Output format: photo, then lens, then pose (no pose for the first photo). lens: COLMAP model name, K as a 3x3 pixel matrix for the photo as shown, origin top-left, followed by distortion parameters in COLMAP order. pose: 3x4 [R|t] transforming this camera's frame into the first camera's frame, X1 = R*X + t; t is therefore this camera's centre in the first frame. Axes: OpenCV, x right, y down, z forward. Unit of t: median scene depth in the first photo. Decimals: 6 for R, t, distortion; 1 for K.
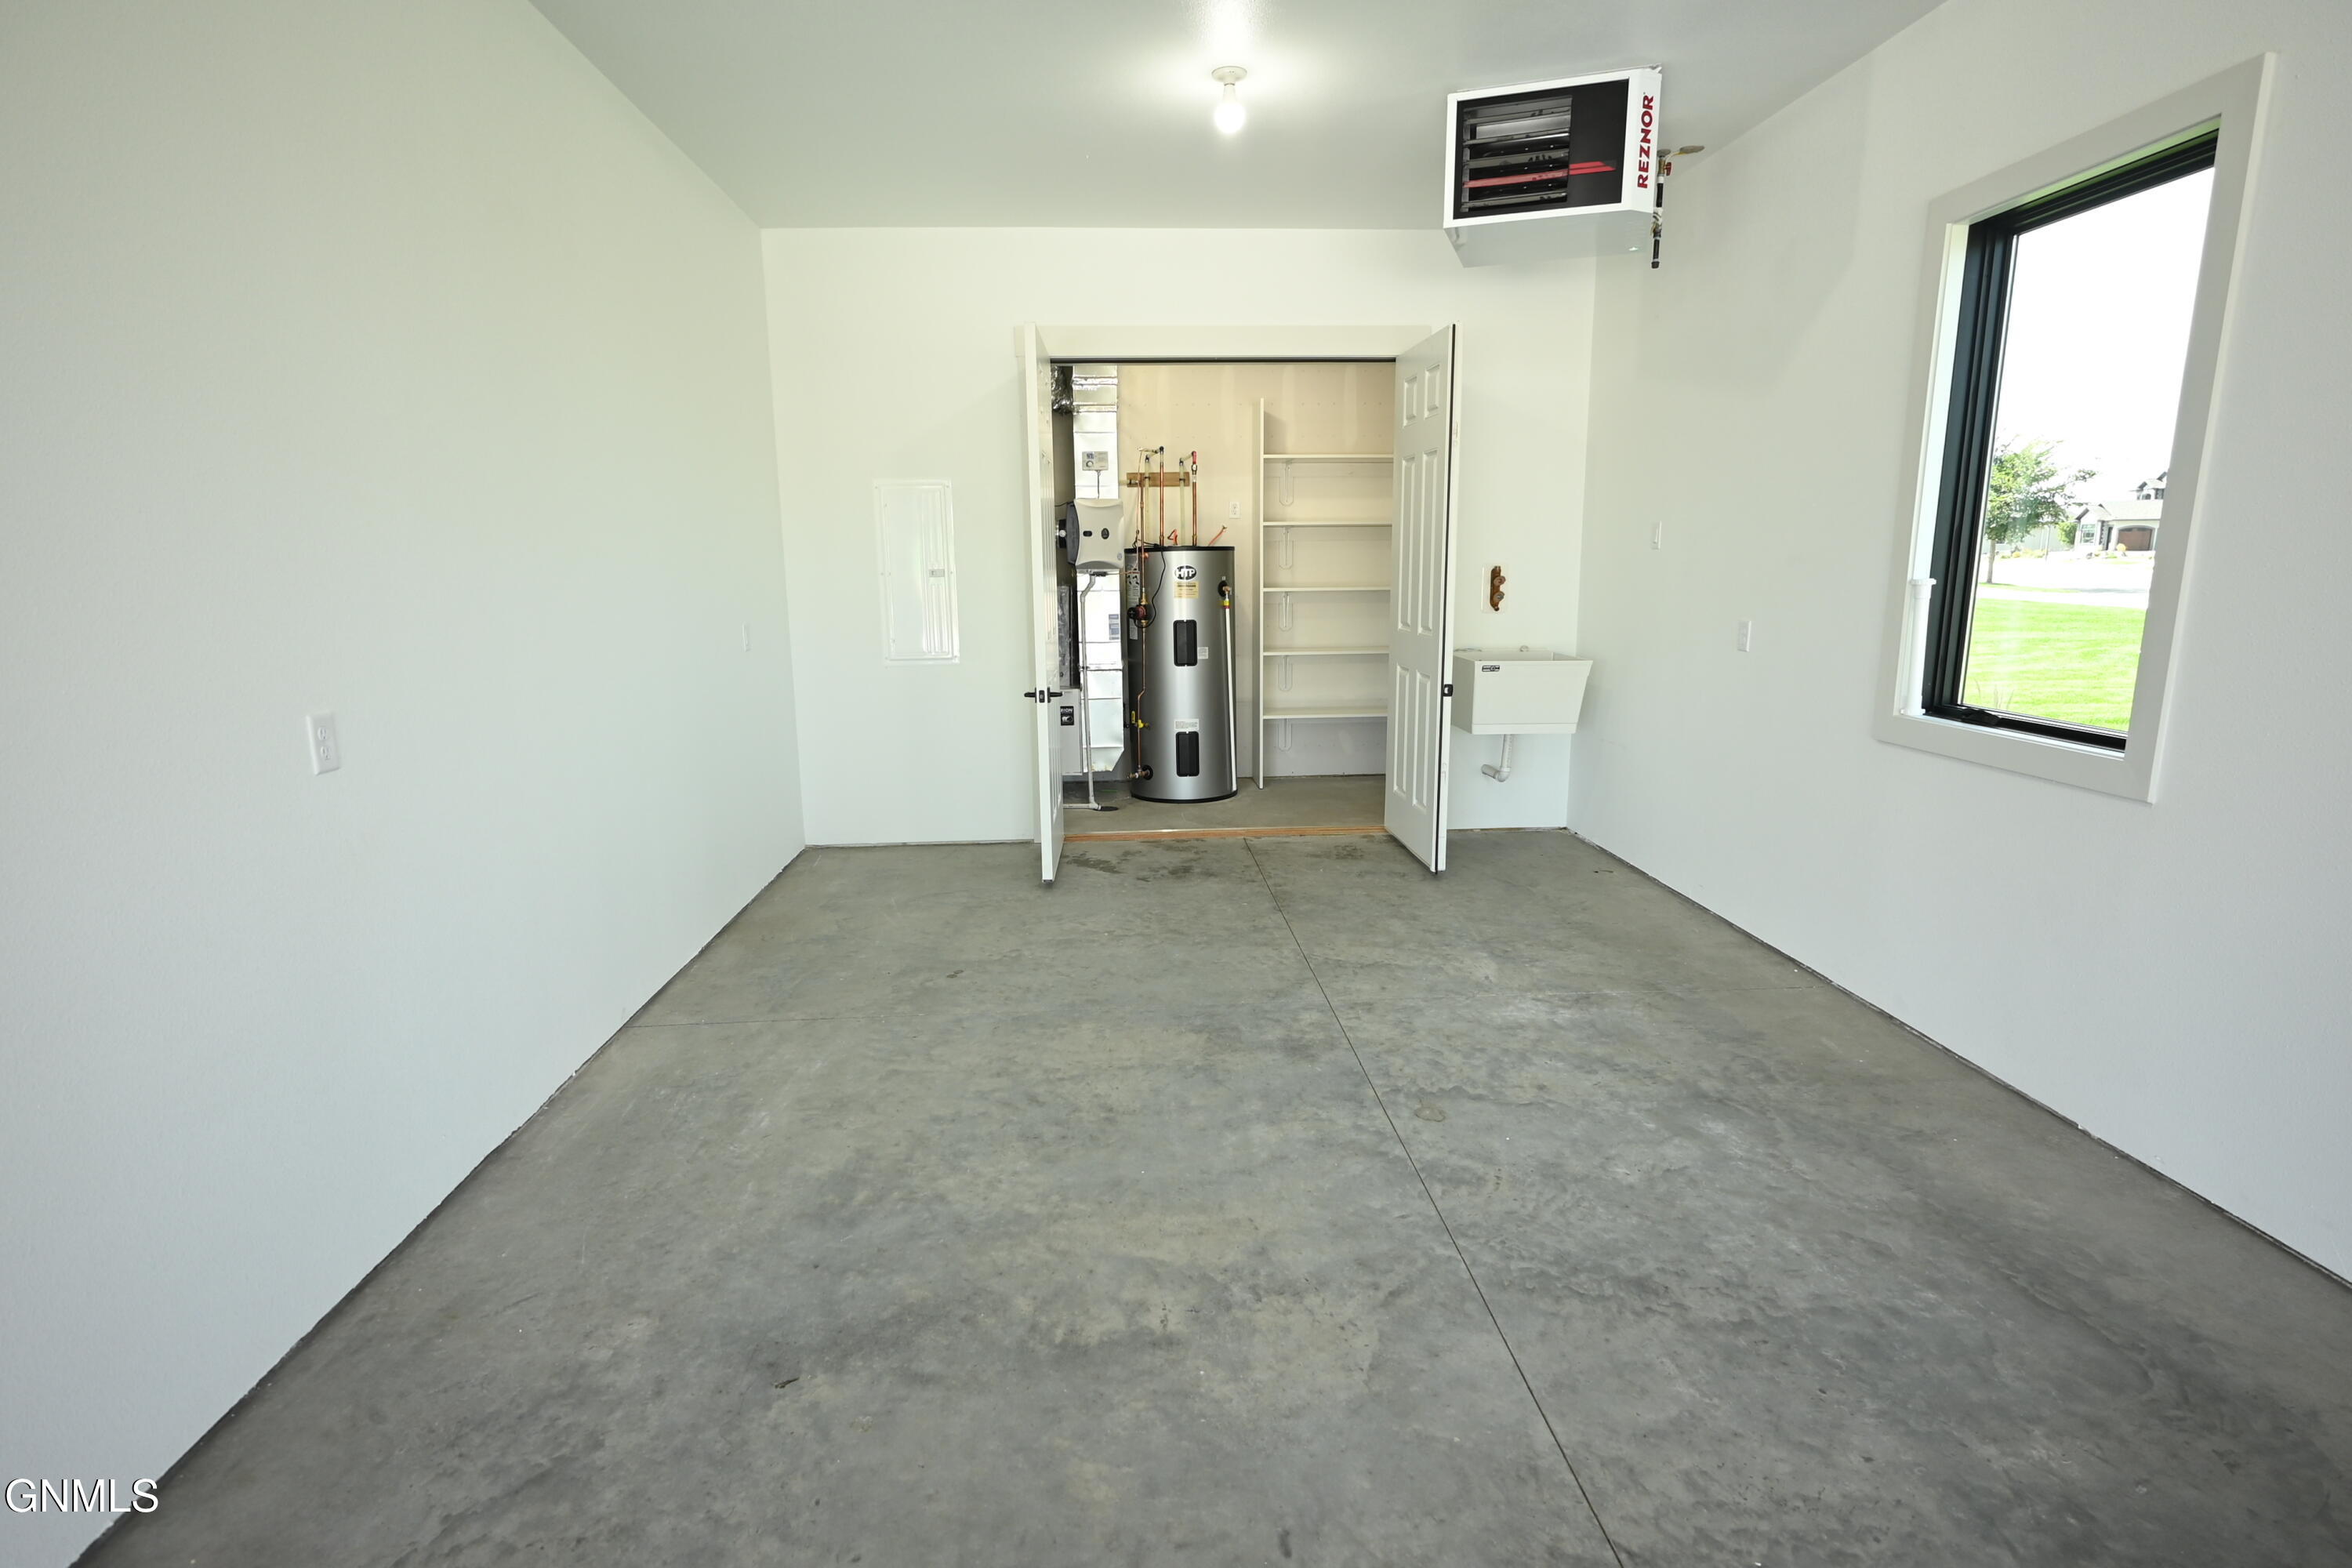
lens RADIAL K [[1158.5, 0, 1168.7], [0, 1158.5, 786.5], [0, 0, 1]] dist [-0.004379, 0.000749]
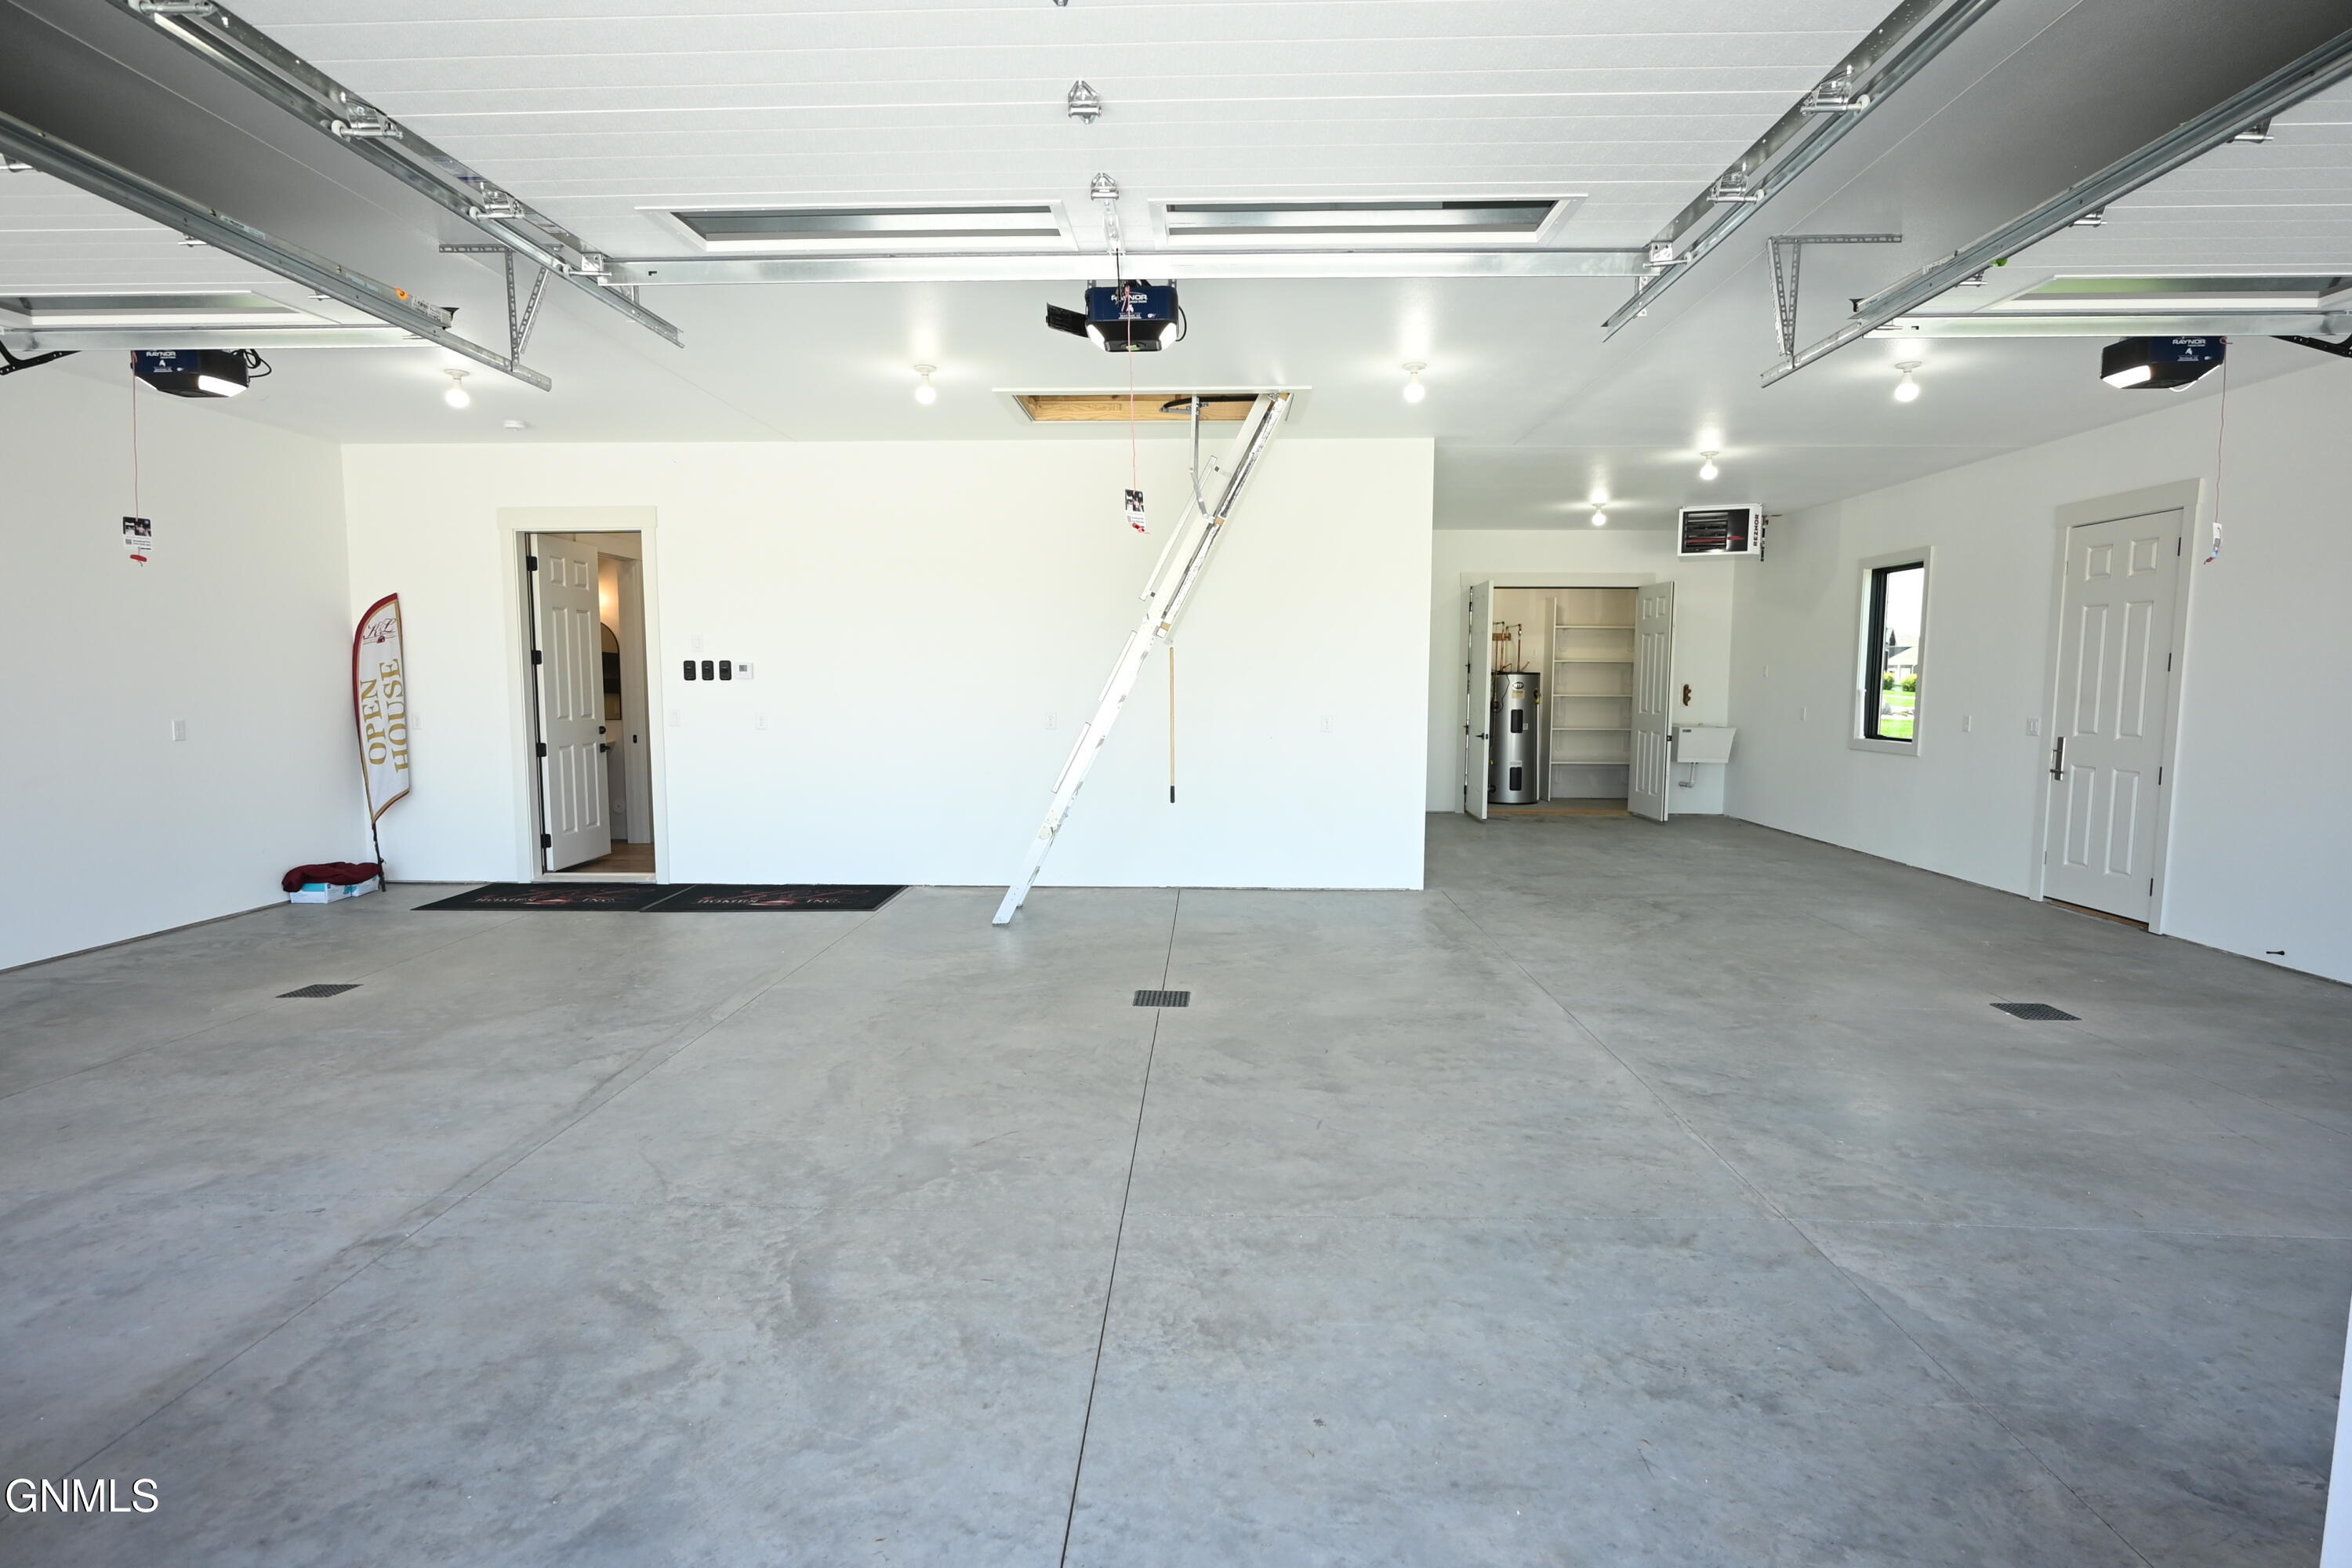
lens RADIAL K [[1158.5, 0, 1181.8], [0, 1158.5, 784.4], [0, 0, 1]] dist [-0.004379, 0.000749]
pose [[0.995833, 0.028630, -0.086584, -0.427425], [-0.037524, 0.993983, -0.102911, 0.232468], [0.083117, 0.105731, 0.990915, -1.096765]]
